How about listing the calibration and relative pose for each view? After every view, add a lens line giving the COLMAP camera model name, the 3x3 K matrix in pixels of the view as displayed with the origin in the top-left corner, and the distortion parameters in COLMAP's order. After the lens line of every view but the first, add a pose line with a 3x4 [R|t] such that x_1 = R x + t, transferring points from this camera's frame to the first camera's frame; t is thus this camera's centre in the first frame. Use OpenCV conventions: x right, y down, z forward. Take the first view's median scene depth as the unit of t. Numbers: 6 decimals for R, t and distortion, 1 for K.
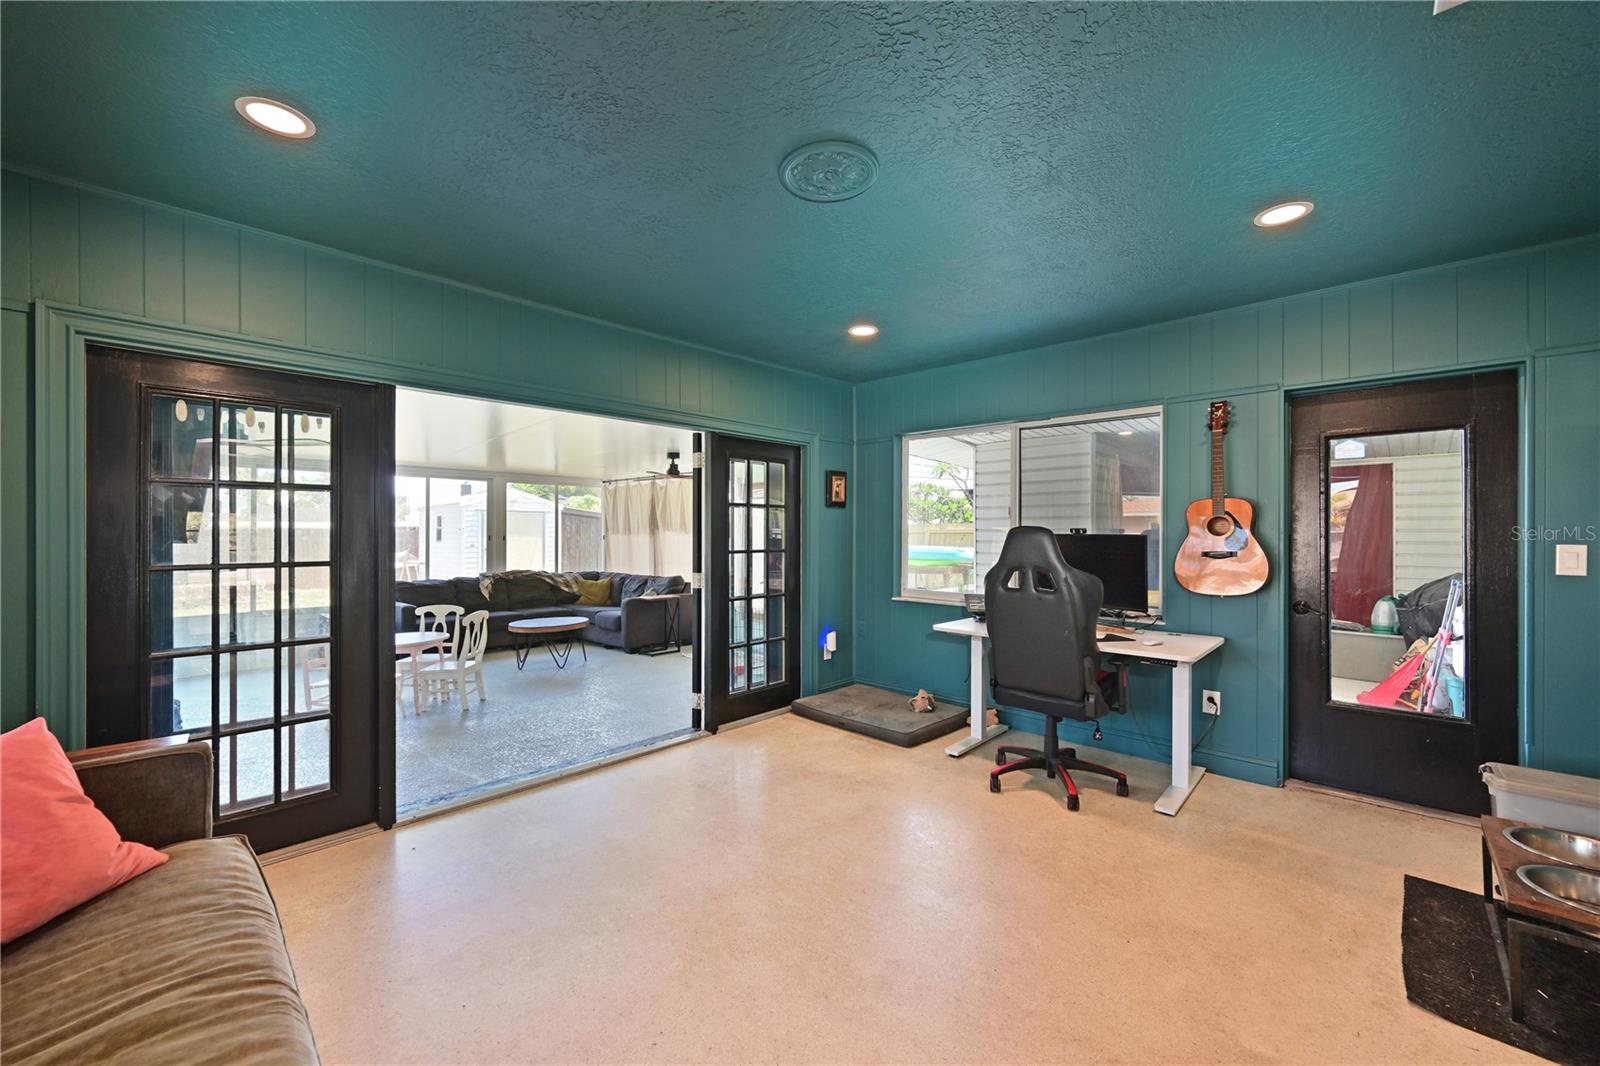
lens RADIAL K [[648.7, 0, 800.0], [0, 648.7, 533.0], [0, 0, 1]] dist [-0.009547, -0.000050]
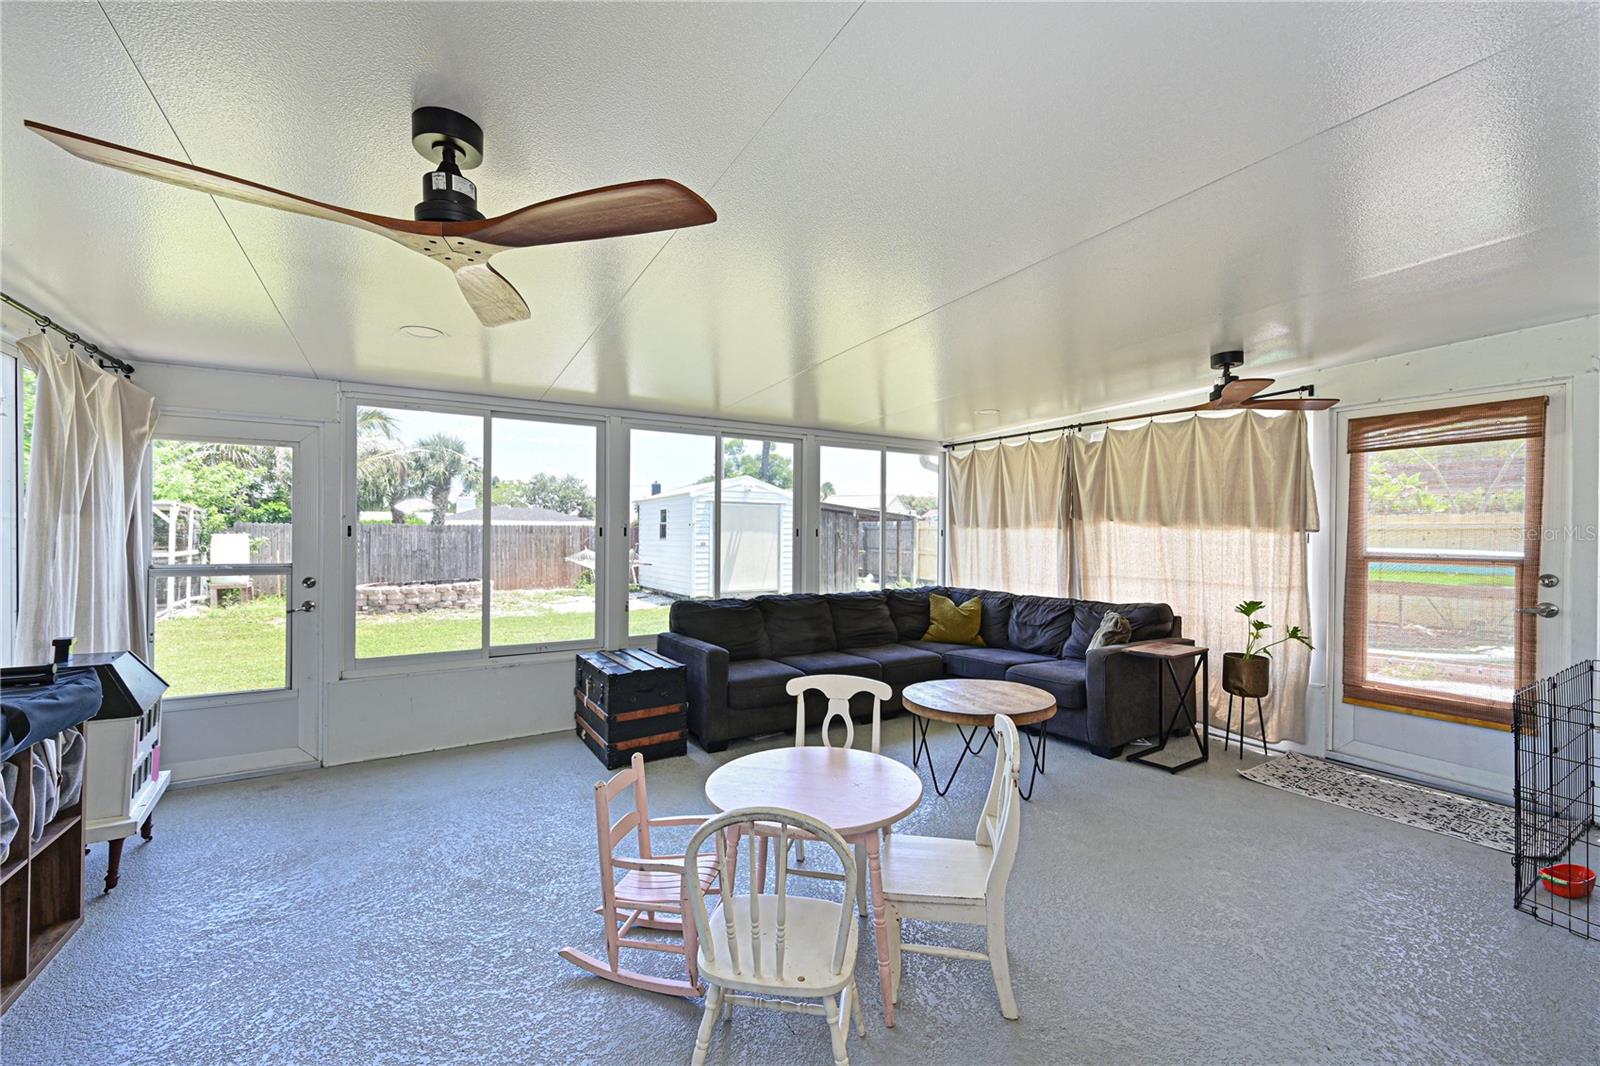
lens RADIAL K [[648.7, 0, 800.0], [0, 648.7, 533.0], [0, 0, 1]] dist [-0.009547, -0.000050]
pose [[0.974826, 0.005451, -0.222902, -0.327485], [-0.007108, 0.999953, -0.006635, 0.012746], [0.222855, 0.008053, 0.974818, 0.382962]]
